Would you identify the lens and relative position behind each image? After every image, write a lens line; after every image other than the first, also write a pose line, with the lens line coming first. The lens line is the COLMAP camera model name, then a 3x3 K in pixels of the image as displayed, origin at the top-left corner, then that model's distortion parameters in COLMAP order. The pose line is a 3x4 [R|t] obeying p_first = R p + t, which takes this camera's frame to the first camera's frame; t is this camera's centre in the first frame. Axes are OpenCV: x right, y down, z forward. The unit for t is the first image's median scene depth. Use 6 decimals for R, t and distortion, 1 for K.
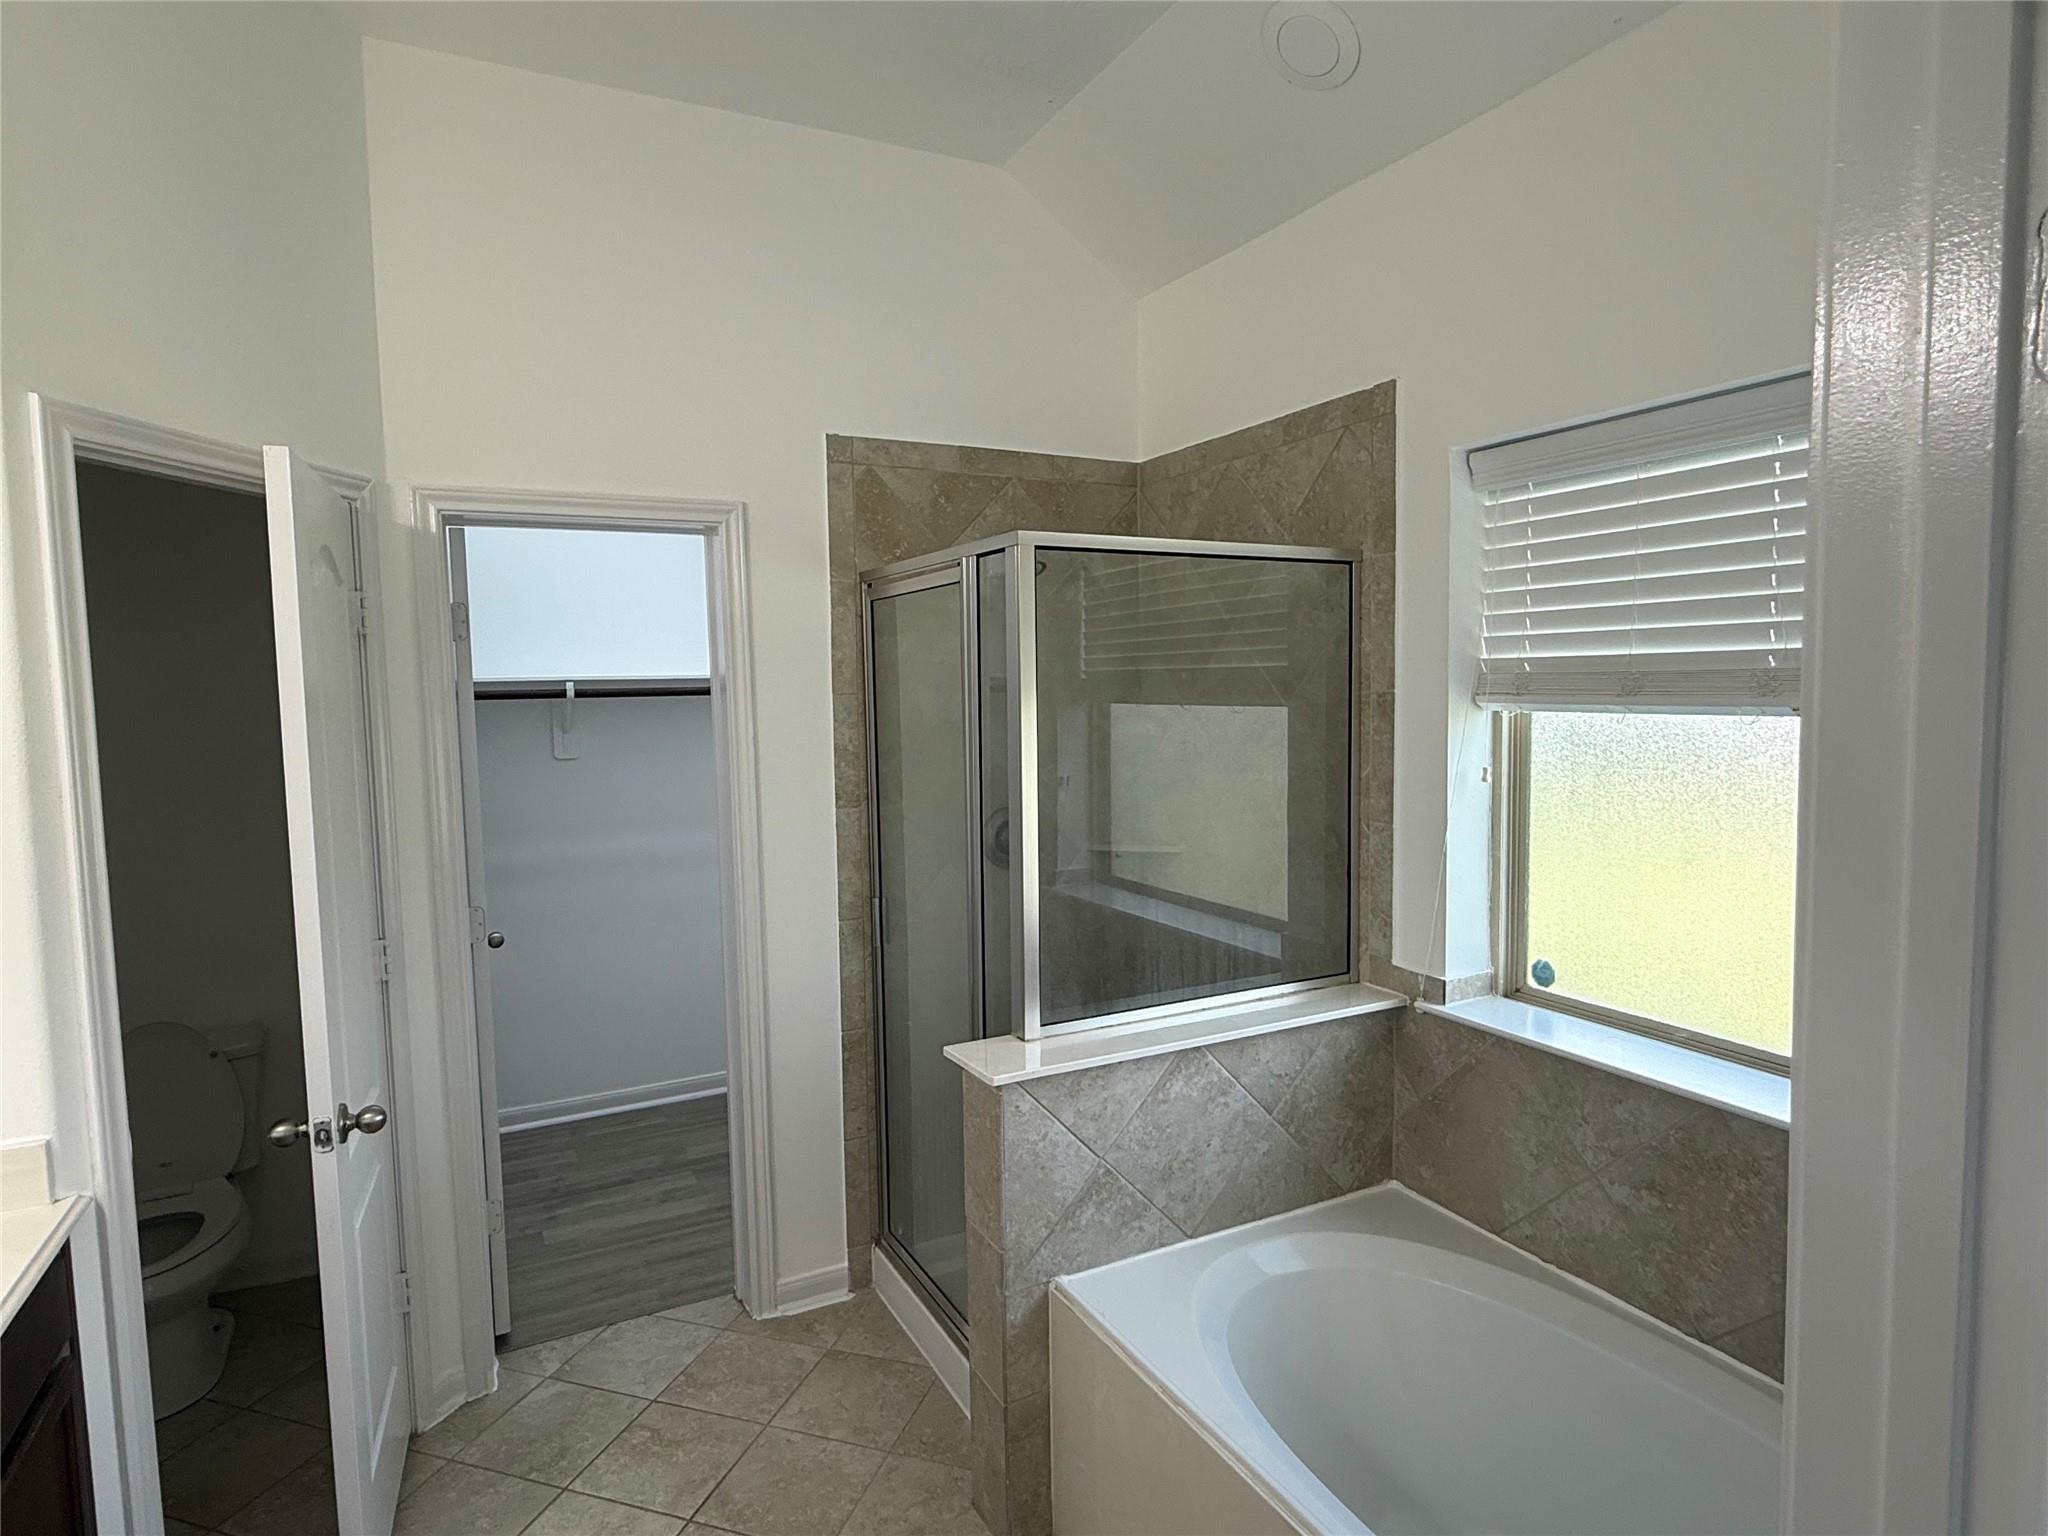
lens RADIAL K [[1128.6, 0, 1021.3], [0, 1128.6, 768.1], [0, 0, 1]] dist [0.000586, -0.002459]
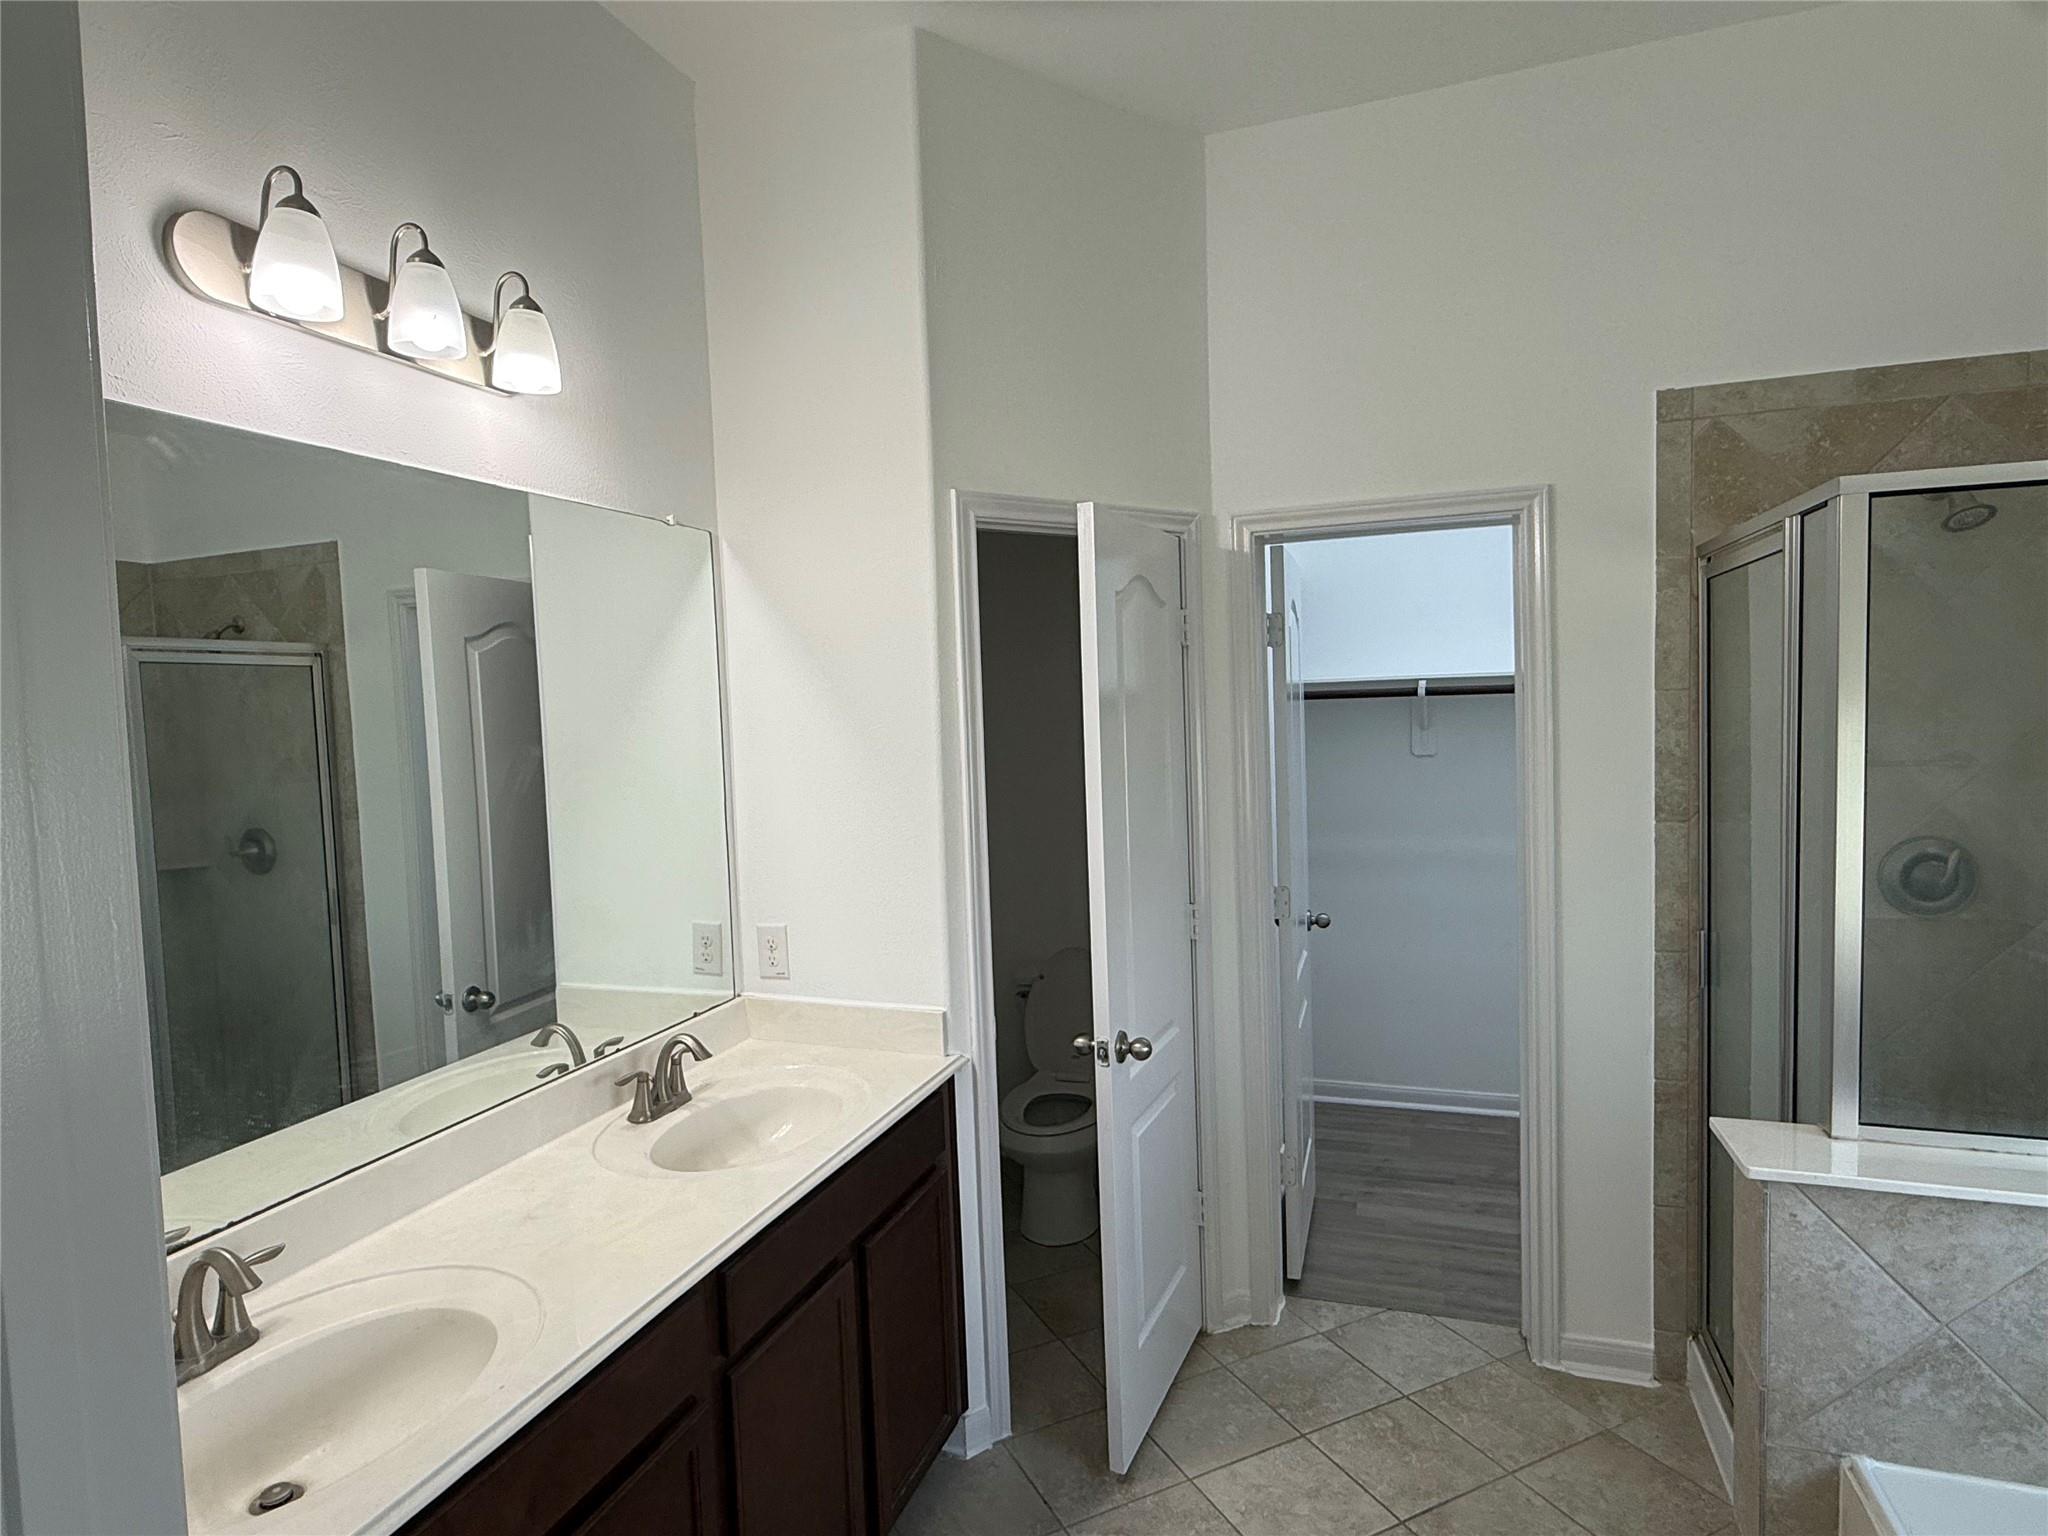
lens RADIAL K [[1128.6, 0, 1013.3], [0, 1128.6, 771.2], [0, 0, 1]] dist [0.000586, -0.002459]
pose [[0.685675, 0.039075, -0.726859, 0.137472], [-0.034607, 0.999179, 0.021068, -0.004671], [0.727085, 0.010709, 0.686464, 0.047251]]
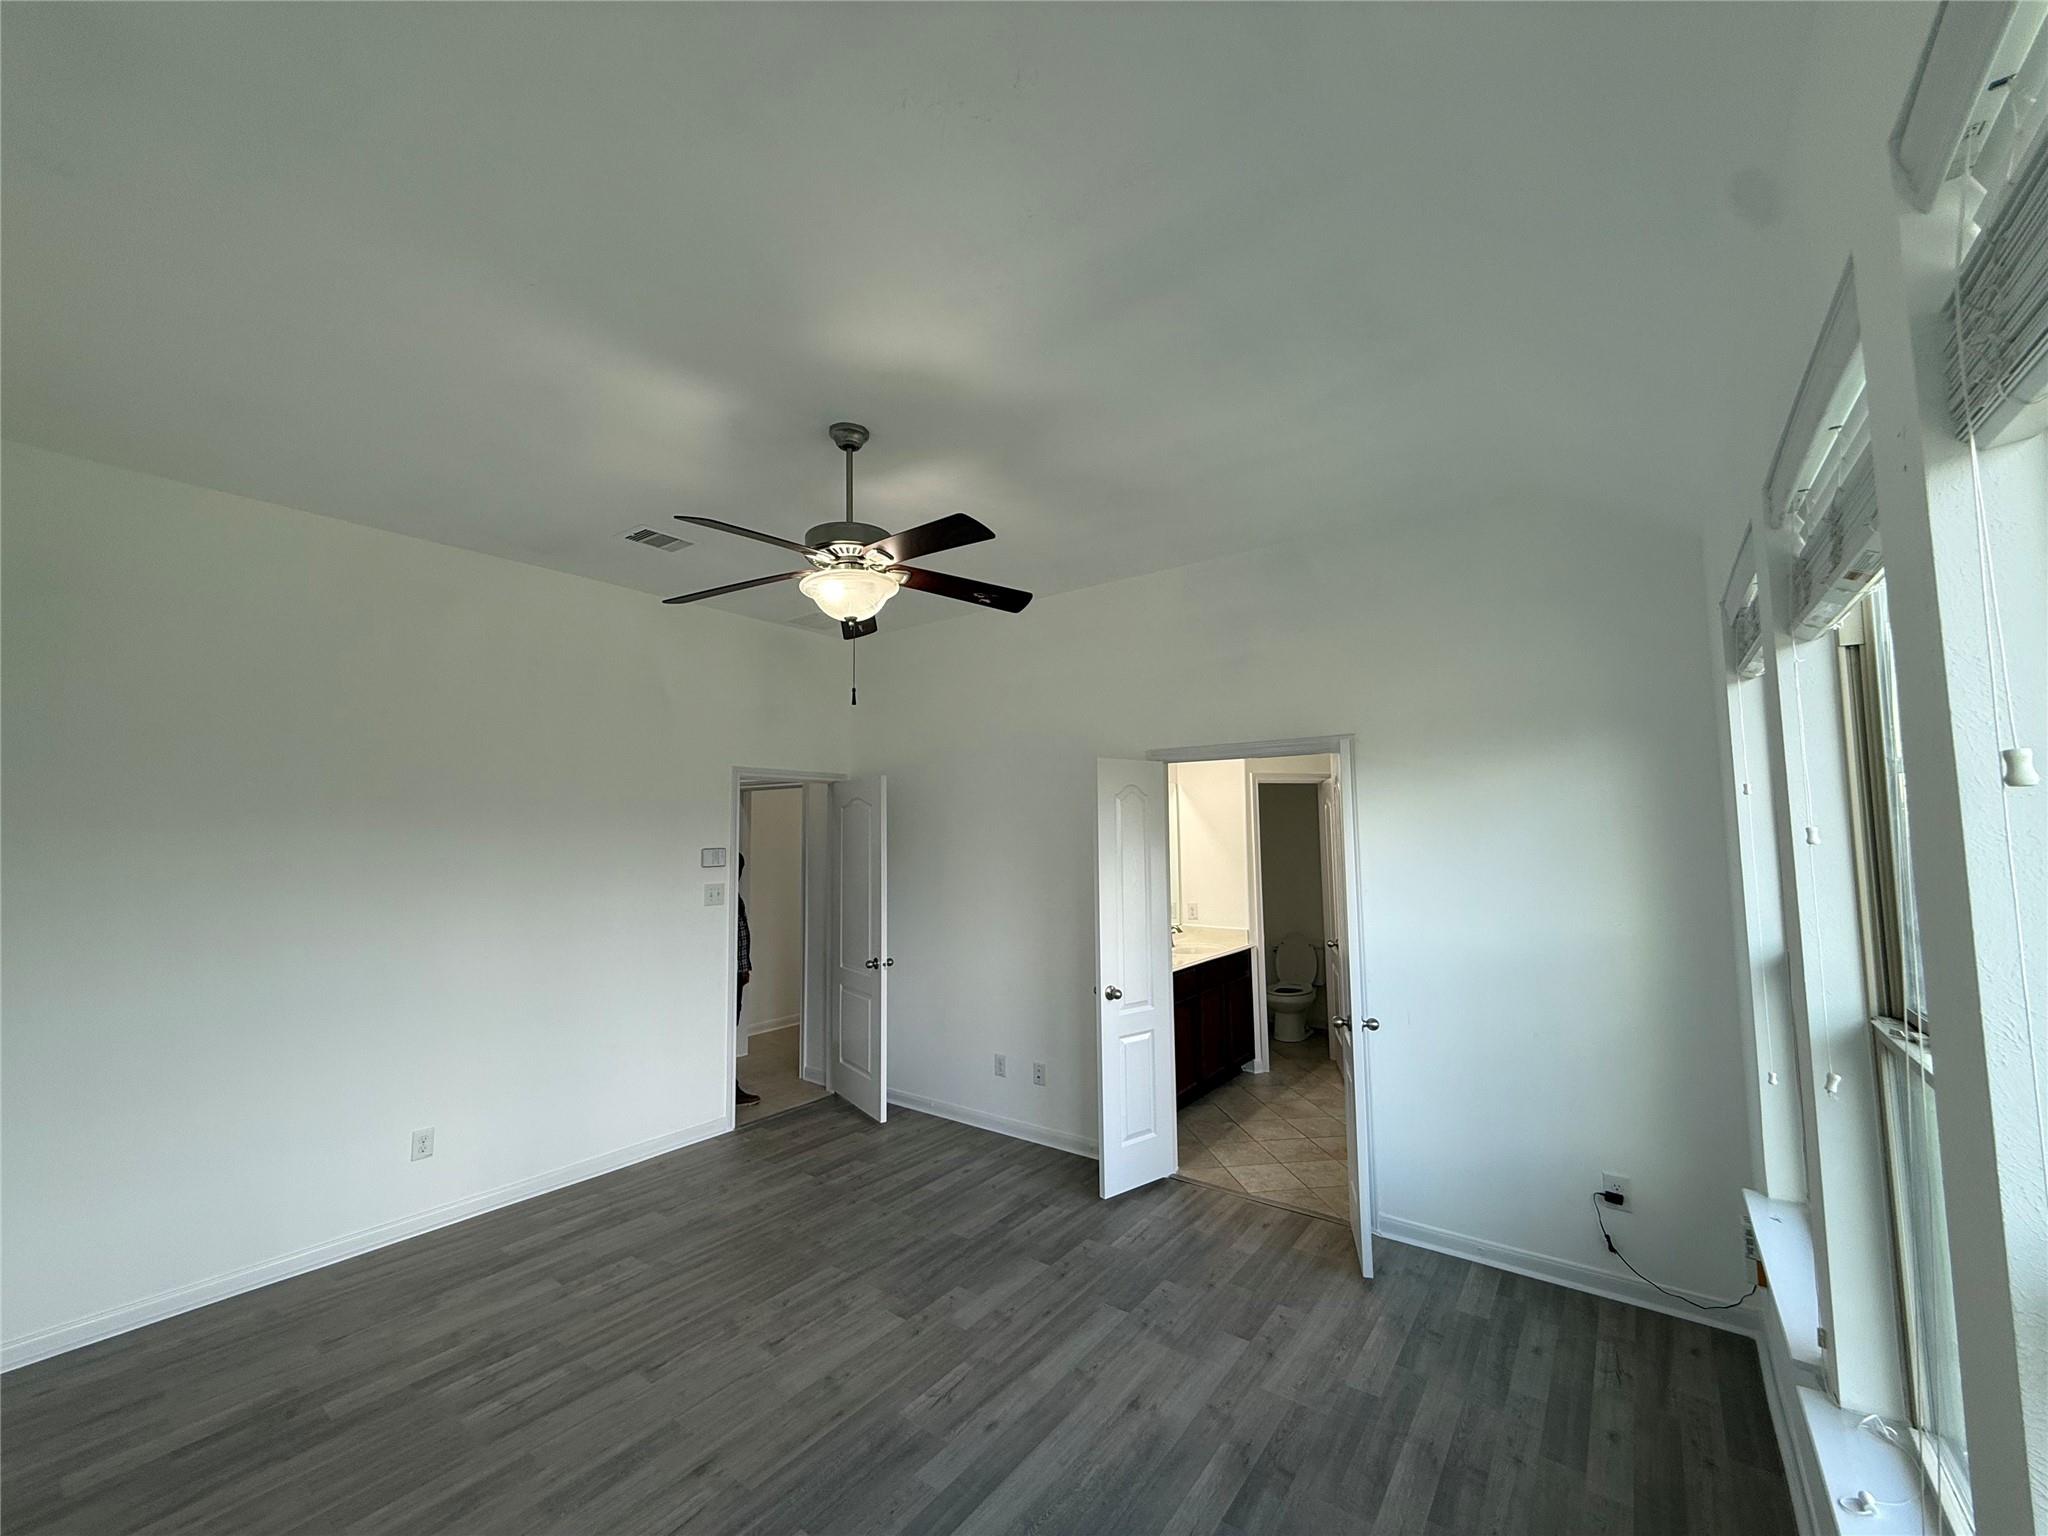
lens RADIAL K [[818.7, 0, 1020.8], [0, 818.7, 770.4], [0, 0, 1]] dist [0.001379, 0.000017]
pose [[0.419462, -0.057389, -0.905957, 1.148045], [-0.063171, 0.993735, -0.092197, 0.027527], [0.905572, 0.095904, 0.413208, -0.817389]]
